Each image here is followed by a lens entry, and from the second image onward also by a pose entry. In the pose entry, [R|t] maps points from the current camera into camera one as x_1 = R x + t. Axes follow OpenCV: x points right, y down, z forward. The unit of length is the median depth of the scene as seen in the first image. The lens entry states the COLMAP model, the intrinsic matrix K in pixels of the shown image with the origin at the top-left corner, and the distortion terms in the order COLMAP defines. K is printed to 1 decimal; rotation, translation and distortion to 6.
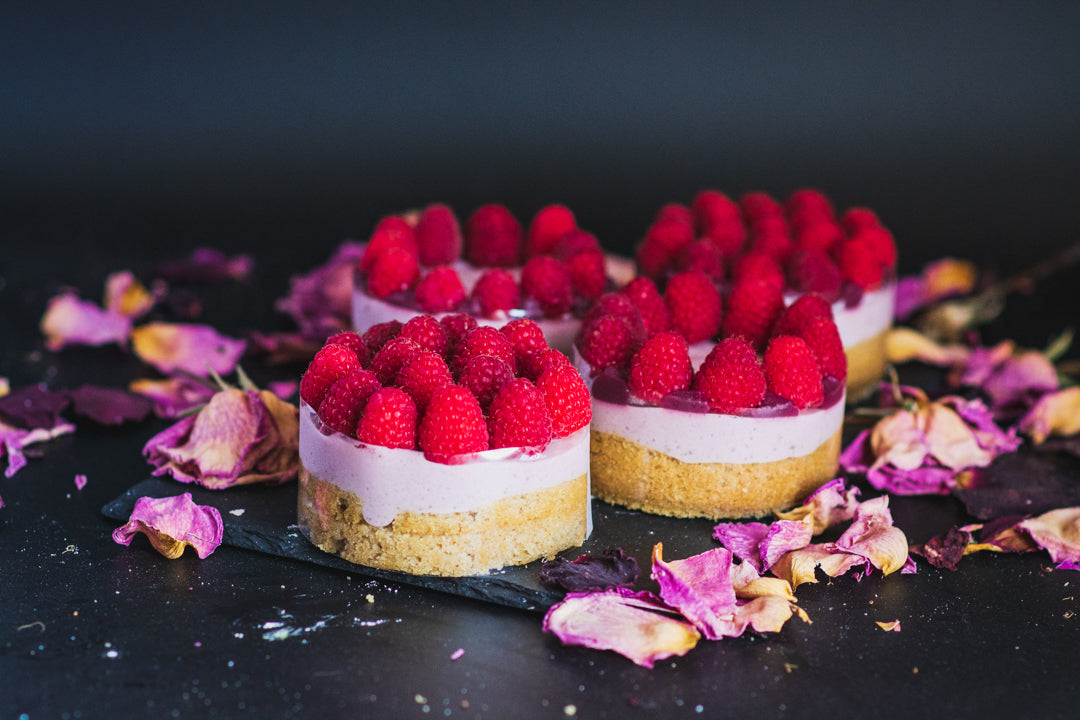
lens RADIAL K [[4373.0, 0, 540.8], [0, 4373.0, 360.2], [0, 0, 1]] dist [0.087443, 0.000000]
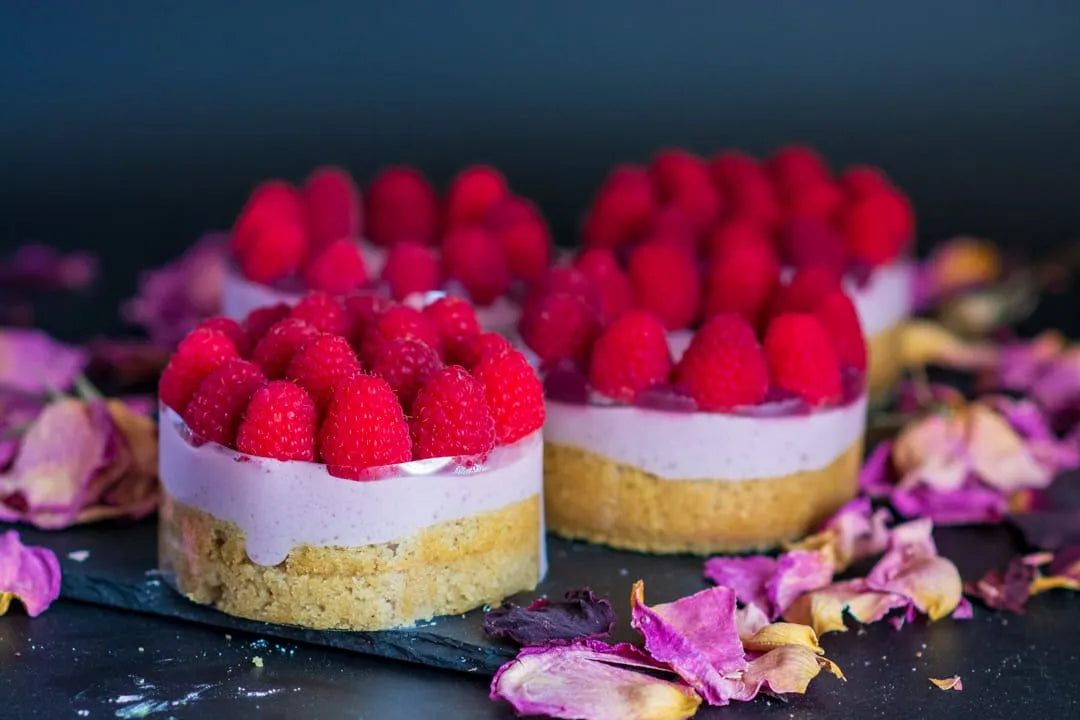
lens RADIAL K [[4373.0, 0, 538.7], [0, 4373.0, 359.8], [0, 0, 1]] dist [0.087443, 0.000000]
pose [[0.999176, -0.017870, 0.036435, -0.016864], [0.019128, 0.999223, -0.034451, 0.028756], [-0.035791, 0.035120, 0.998742, 0.239230]]
